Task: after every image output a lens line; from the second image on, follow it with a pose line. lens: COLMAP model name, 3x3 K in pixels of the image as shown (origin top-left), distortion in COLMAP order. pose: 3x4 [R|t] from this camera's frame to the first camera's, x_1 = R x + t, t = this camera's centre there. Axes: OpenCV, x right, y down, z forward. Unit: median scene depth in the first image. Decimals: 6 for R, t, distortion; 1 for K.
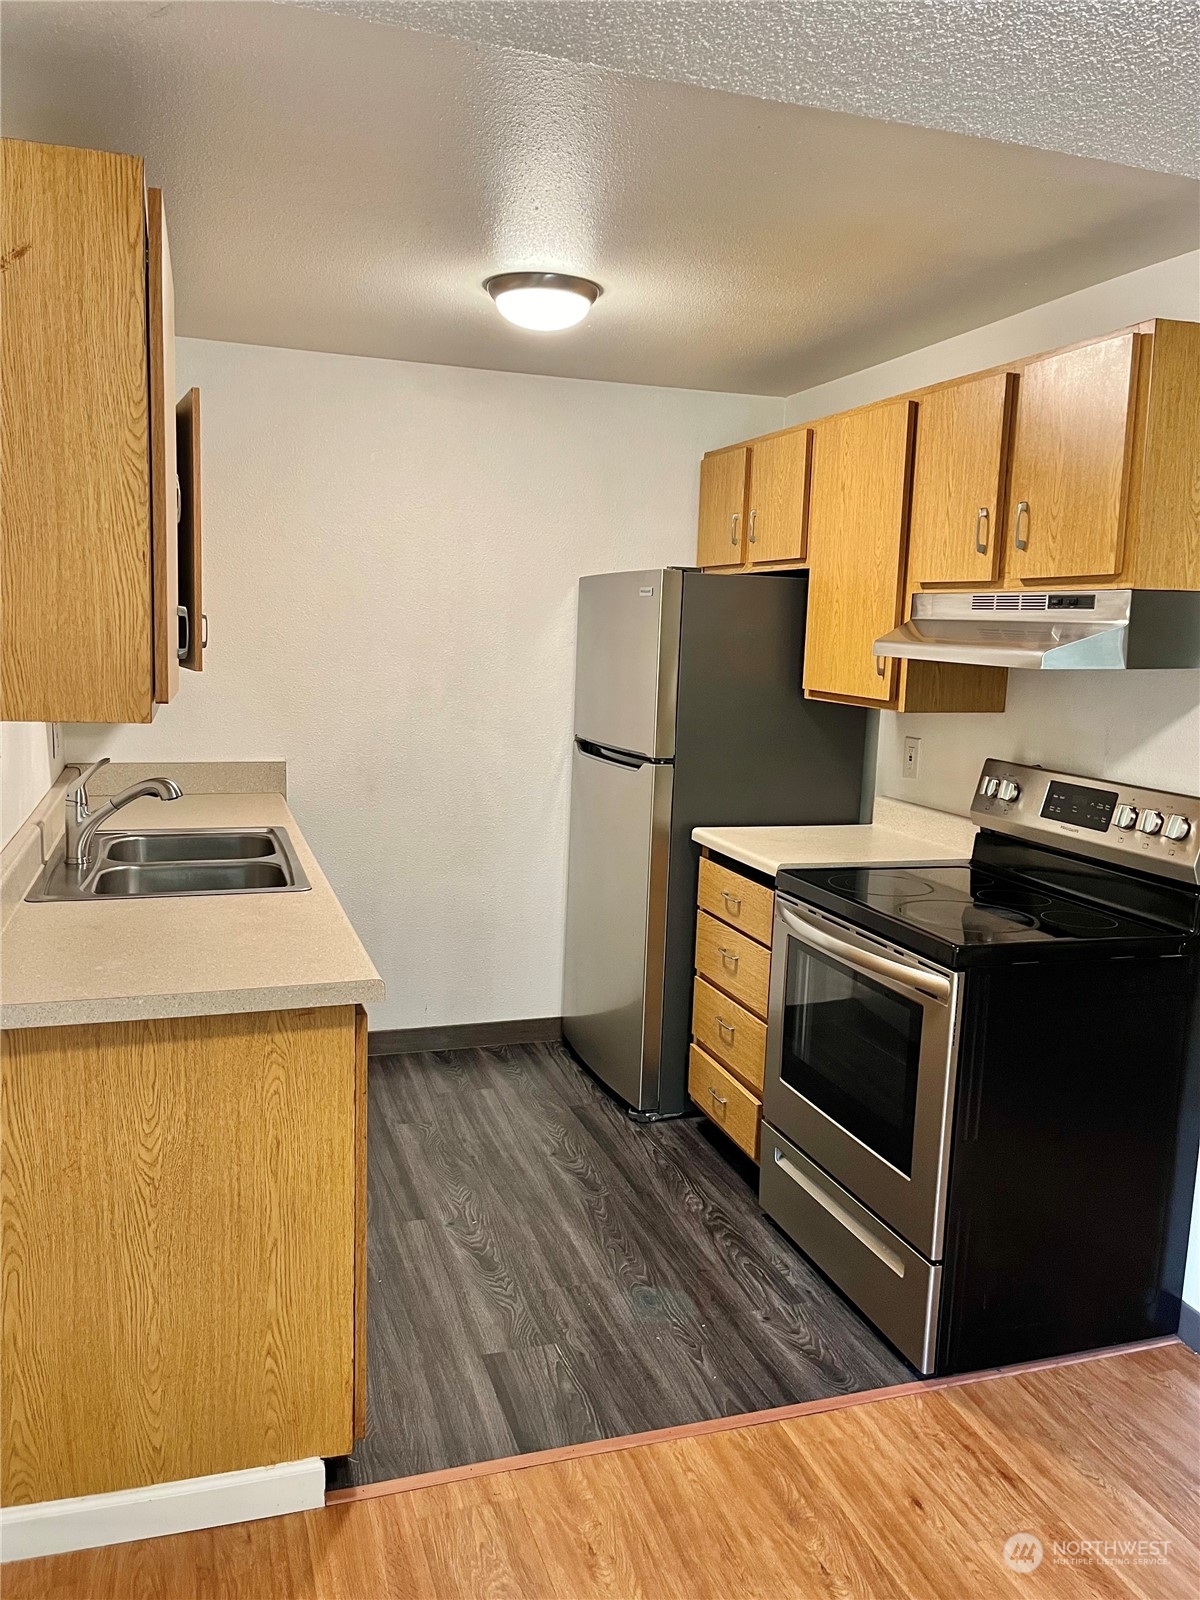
lens RADIAL K [[1223.4, 0, 605.8], [0, 1223.4, 797.0], [0, 0, 1]] dist [0.048978, -0.064497]
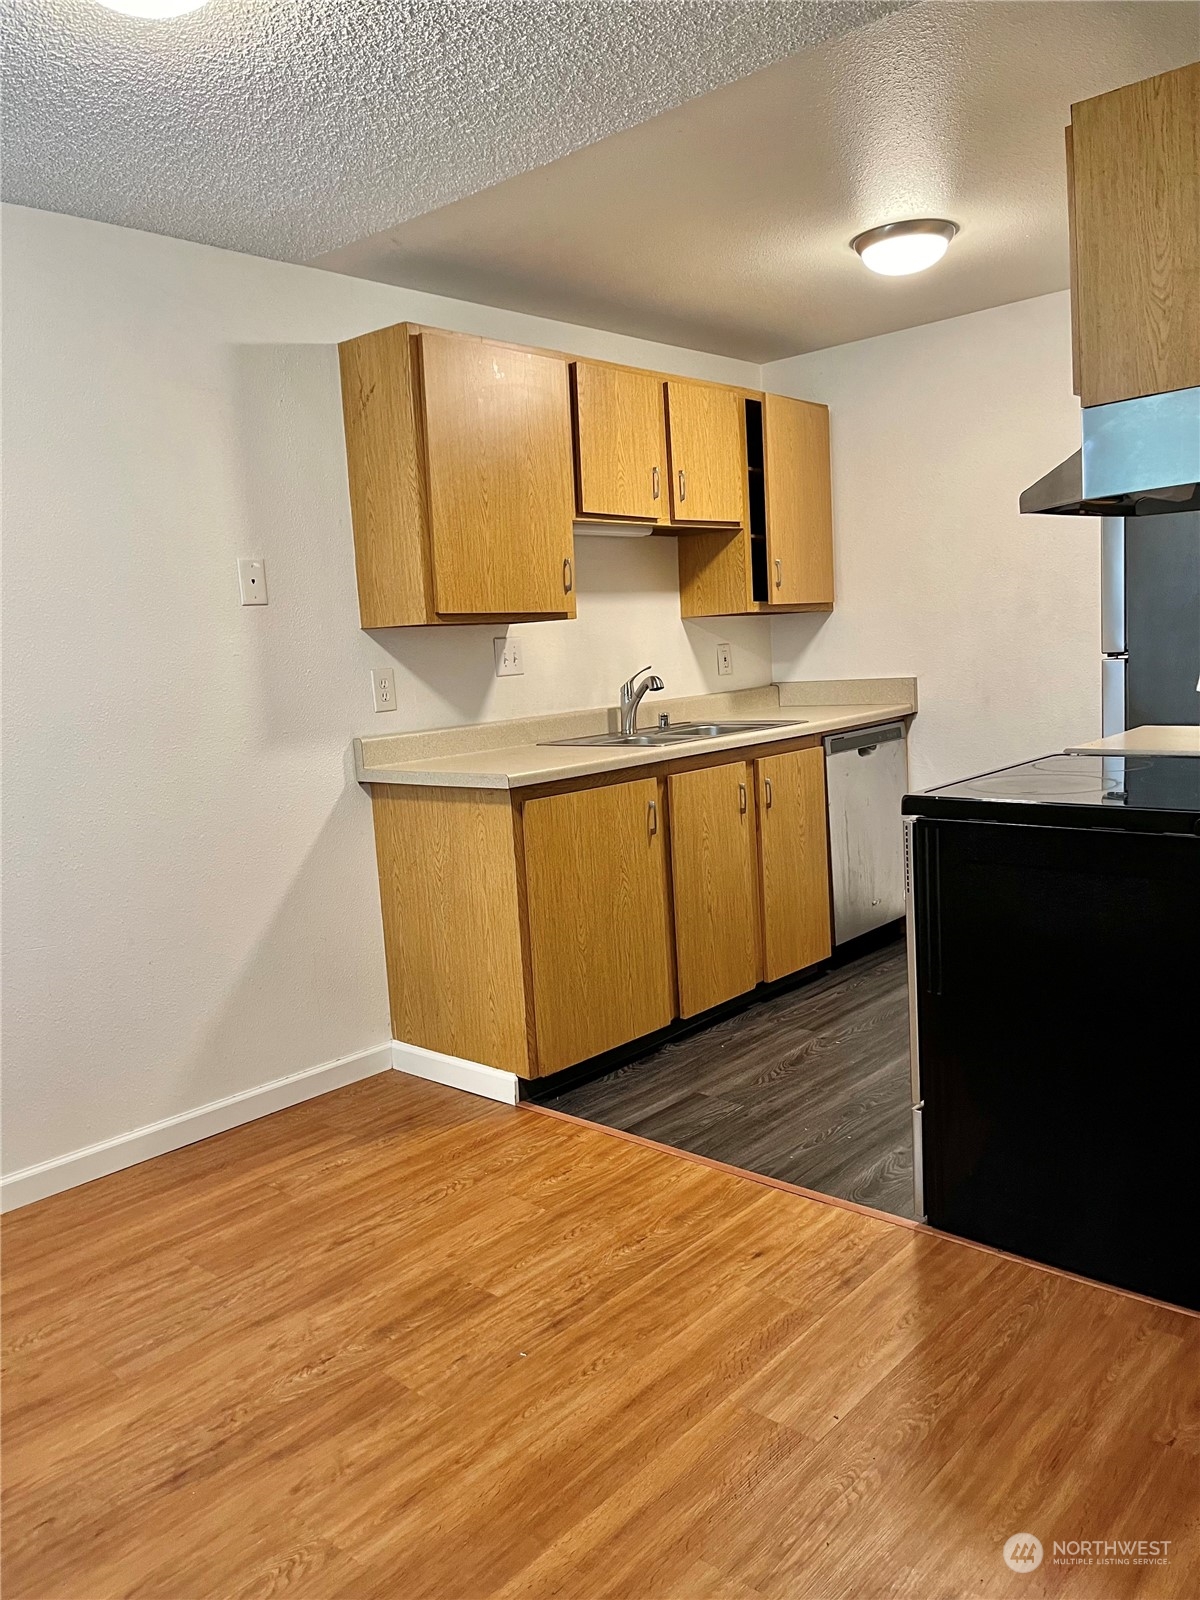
lens RADIAL K [[1223.4, 0, 605.8], [0, 1223.4, 797.0], [0, 0, 1]] dist [0.048978, -0.064497]
pose [[0.482572, 0.046535, -0.874619, 1.135552], [-0.047933, 0.998494, 0.026679, 0.113553], [0.874543, 0.029048, 0.484076, 0.290969]]
